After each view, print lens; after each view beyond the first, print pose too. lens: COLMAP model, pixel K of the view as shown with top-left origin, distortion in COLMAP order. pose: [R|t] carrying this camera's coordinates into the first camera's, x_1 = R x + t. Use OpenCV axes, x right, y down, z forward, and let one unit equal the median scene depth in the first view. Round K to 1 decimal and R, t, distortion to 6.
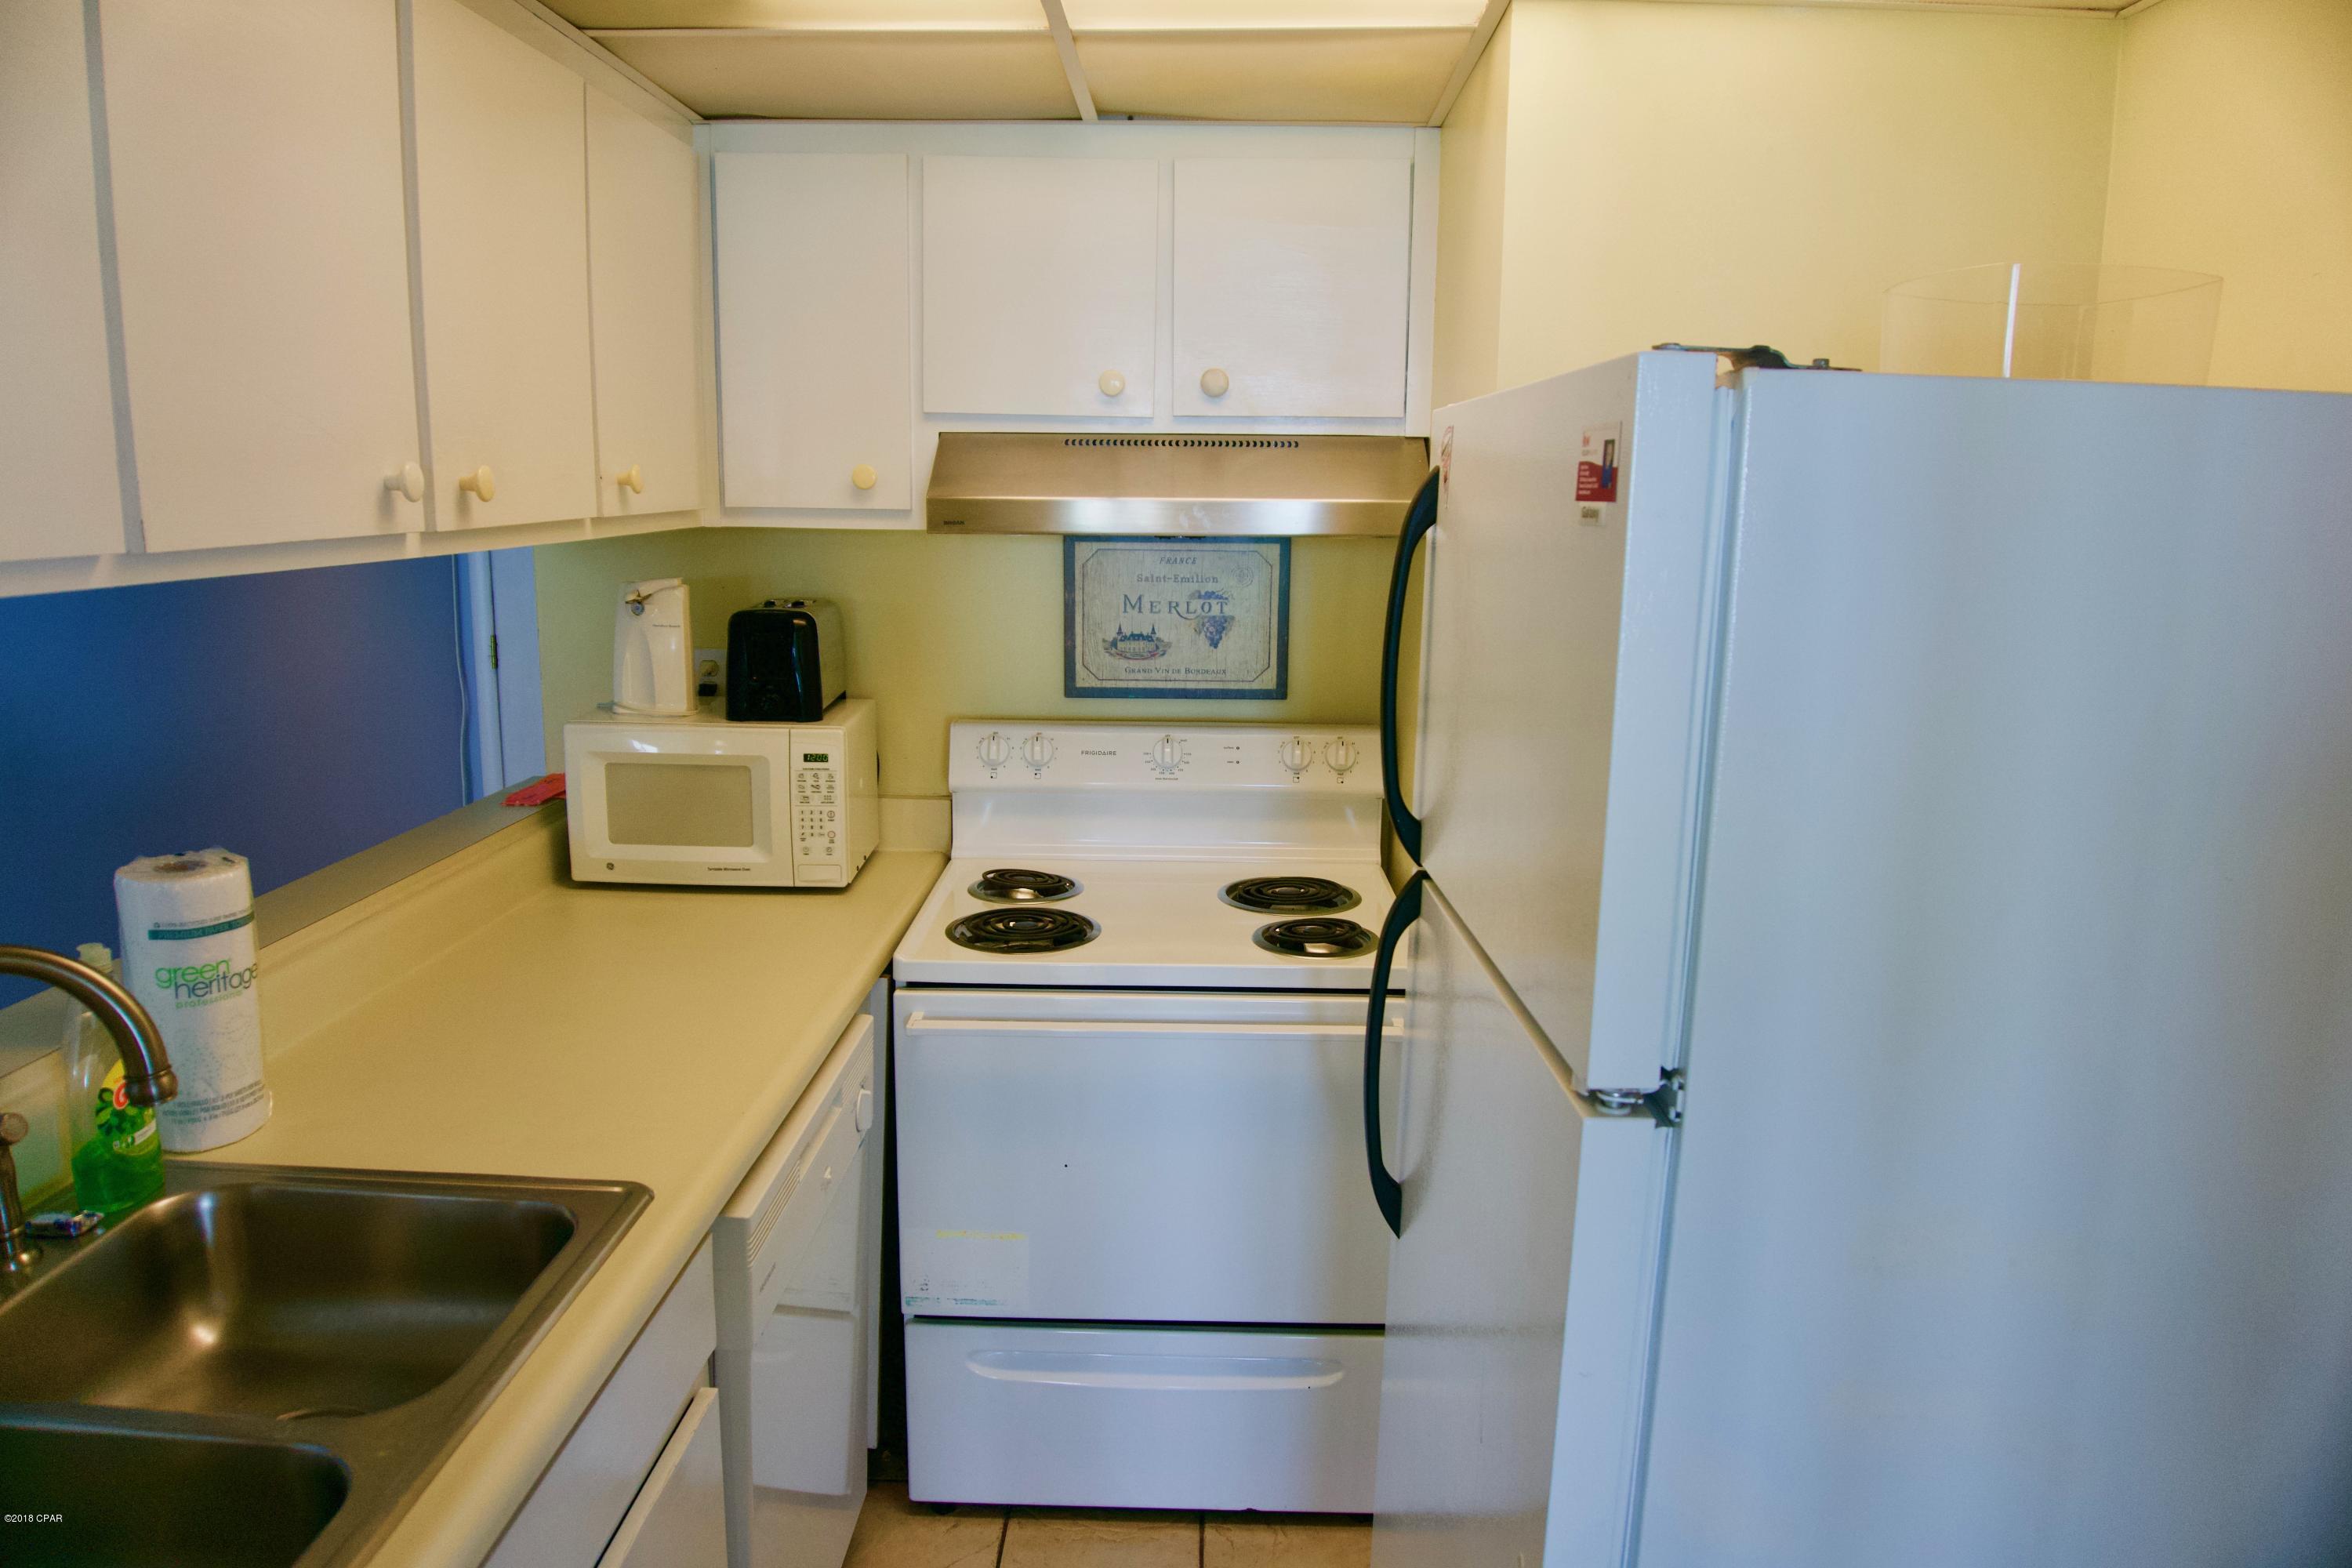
lens RADIAL K [[1578.9, 0, 1172.6], [0, 1578.9, 789.7], [0, 0, 1]] dist [-0.043769, -0.012001]
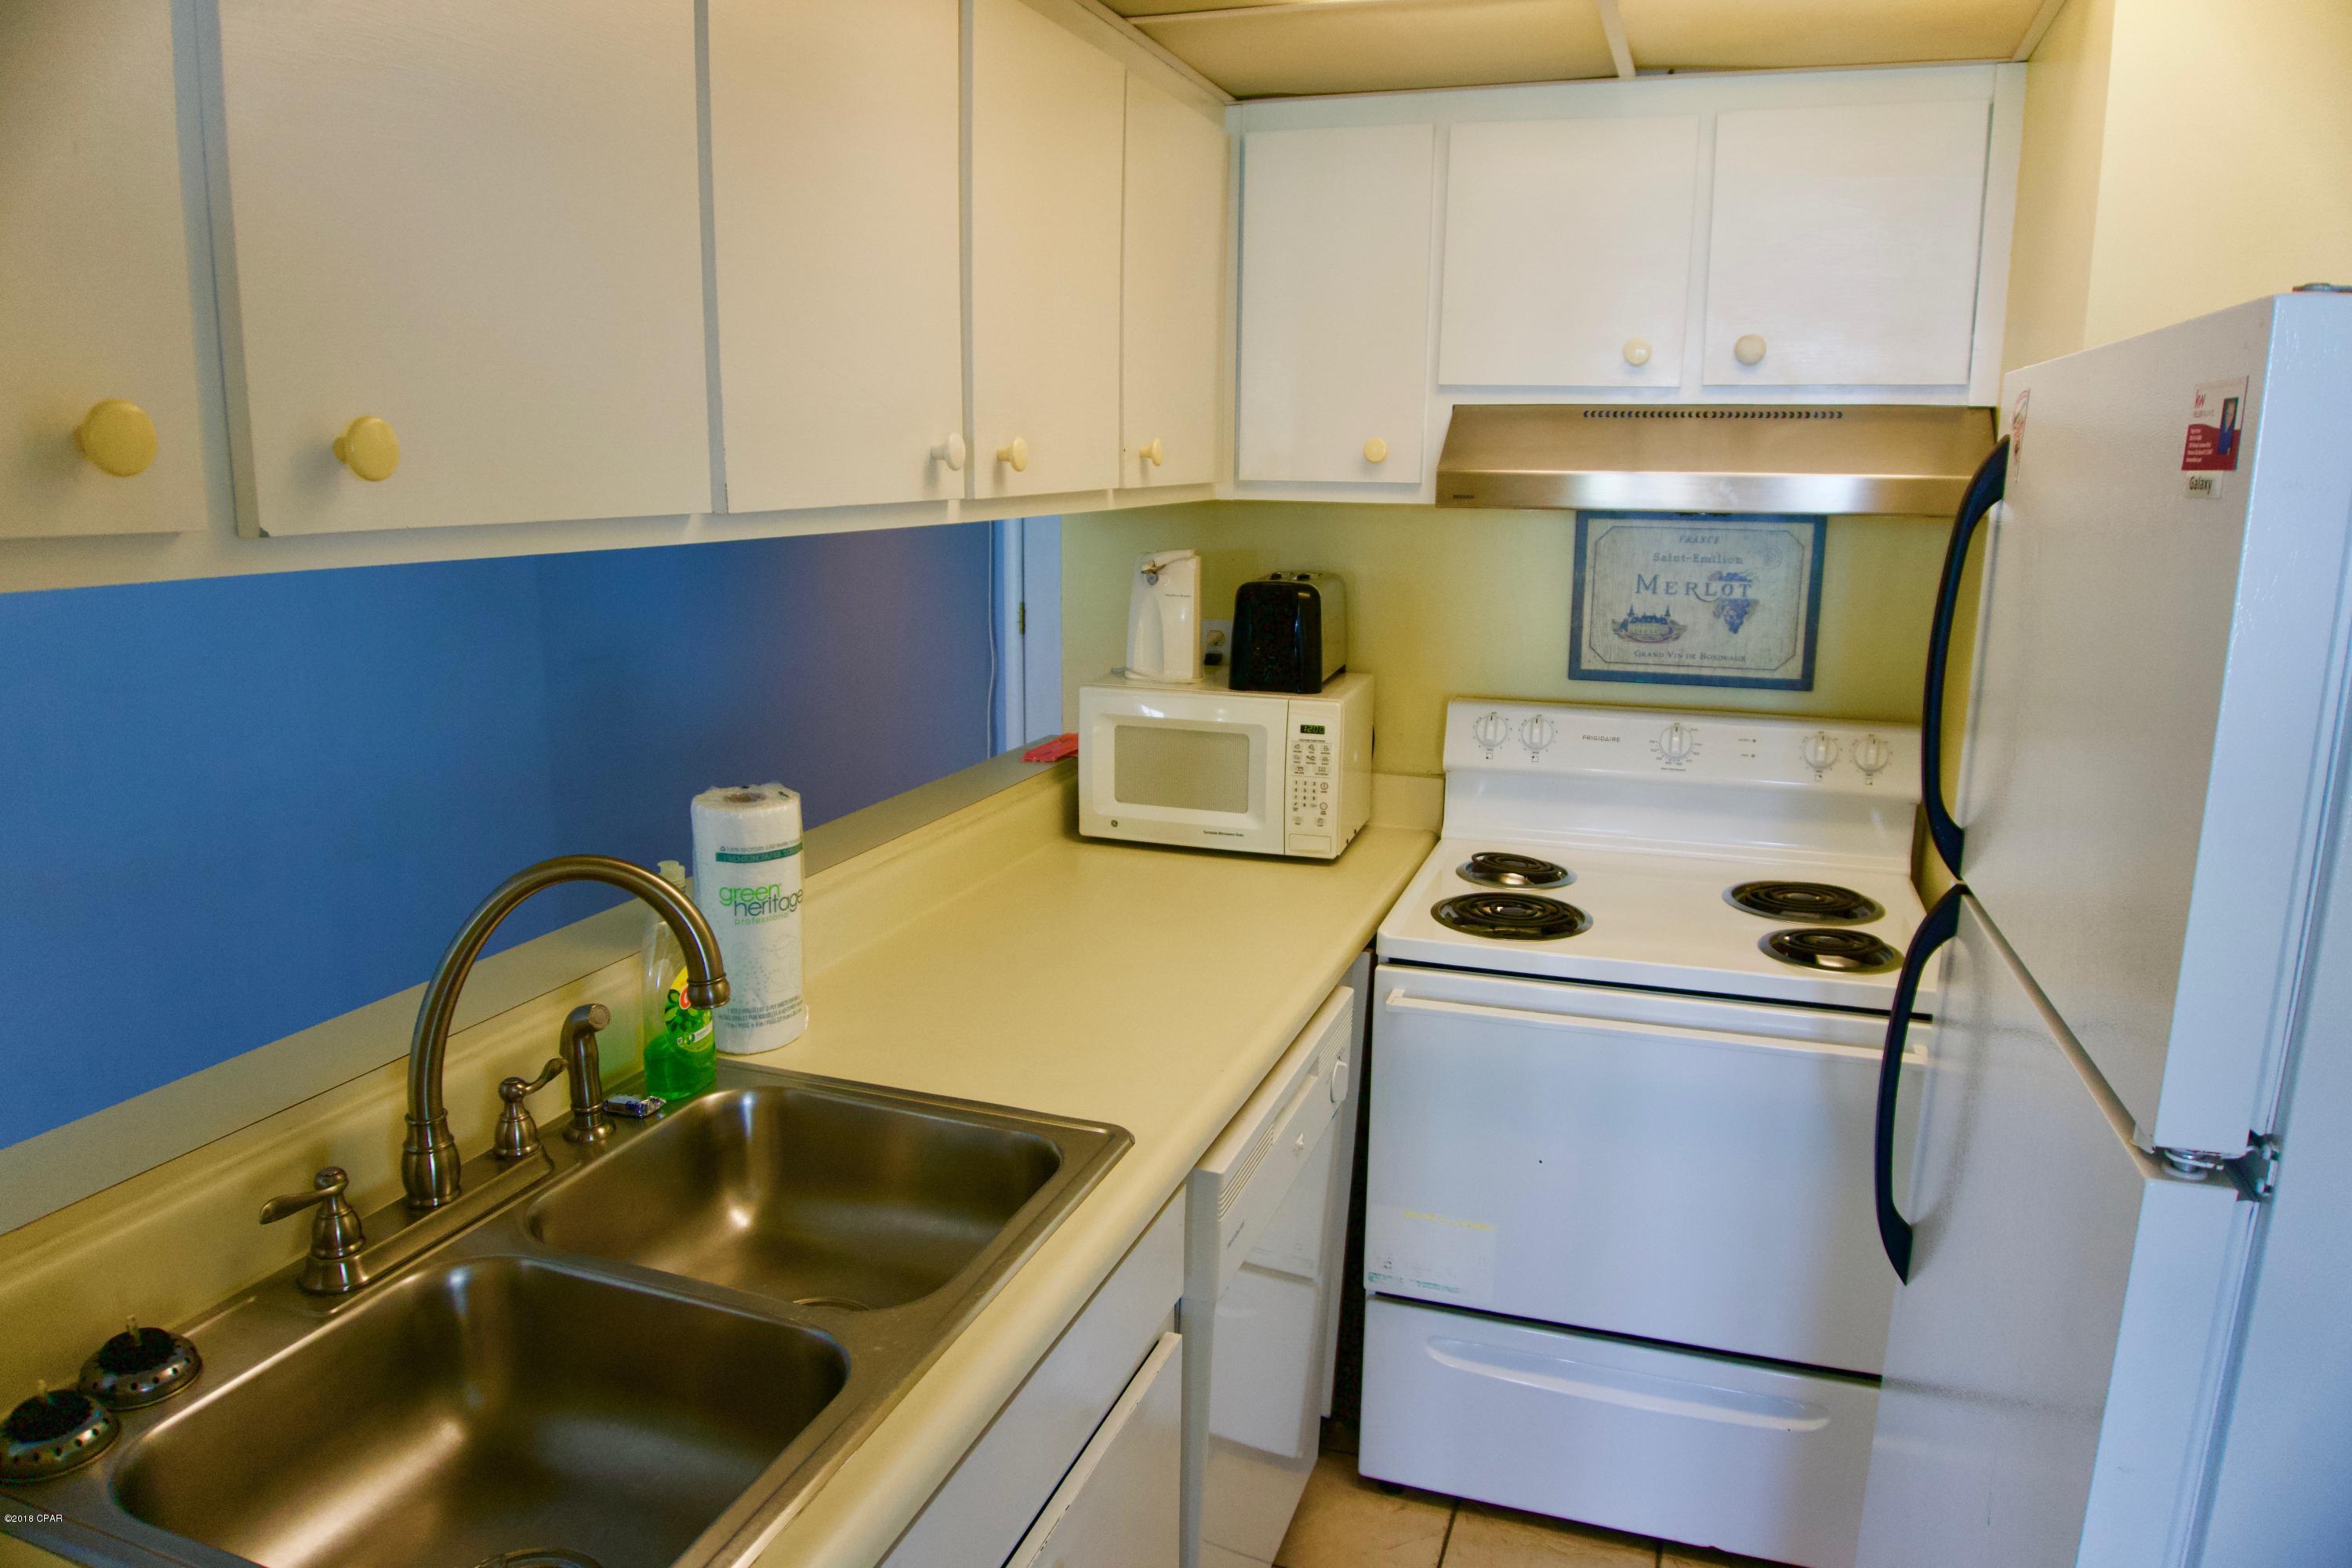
lens RADIAL K [[1578.9, 0, 1169.3], [0, 1578.9, 789.1], [0, 0, 1]] dist [-0.043769, -0.012001]
pose [[0.950313, 0.058101, -0.305827, -0.002134], [-0.054415, 0.998306, 0.020569, 0.002224], [0.306504, -0.002906, 0.951865, 0.008639]]
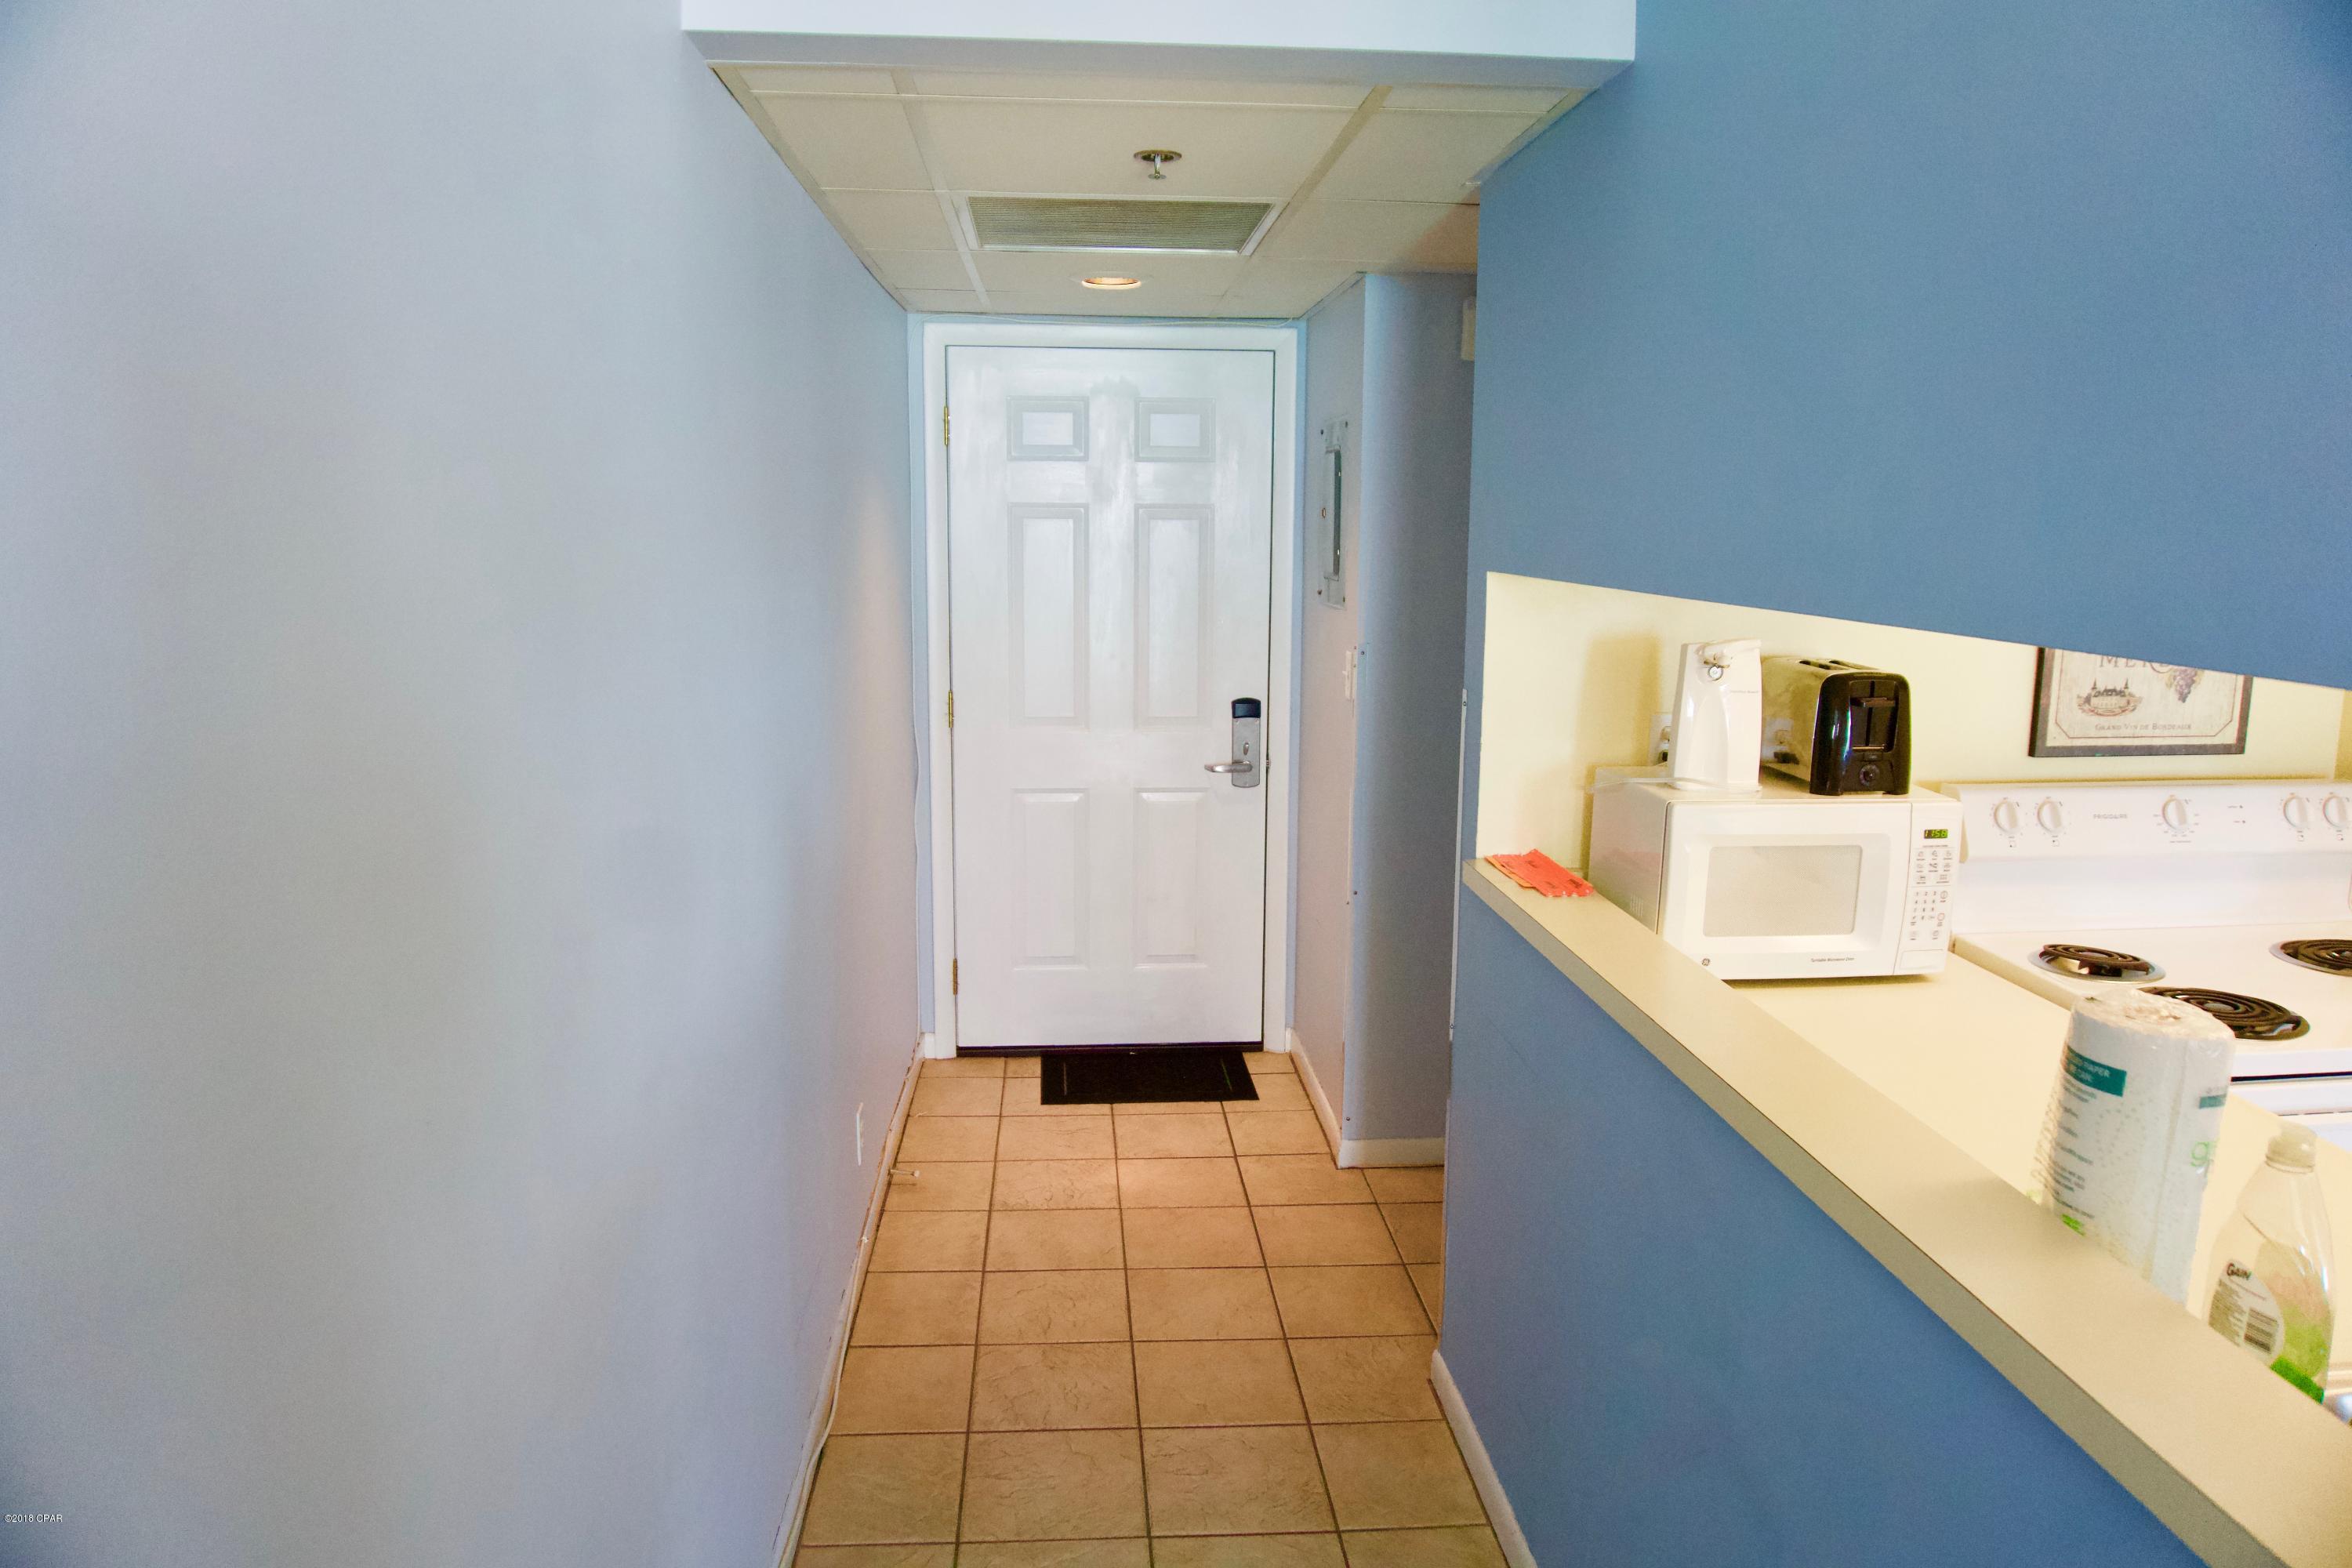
lens RADIAL K [[1578.9, 0, 1190.3], [0, 1578.9, 792.1], [0, 0, 1]] dist [-0.043769, -0.012001]
pose [[0.994584, -0.027661, 0.100190, -0.764701], [0.029120, 0.999490, -0.013126, -0.046295], [-0.099776, 0.015972, 0.994882, 0.143739]]
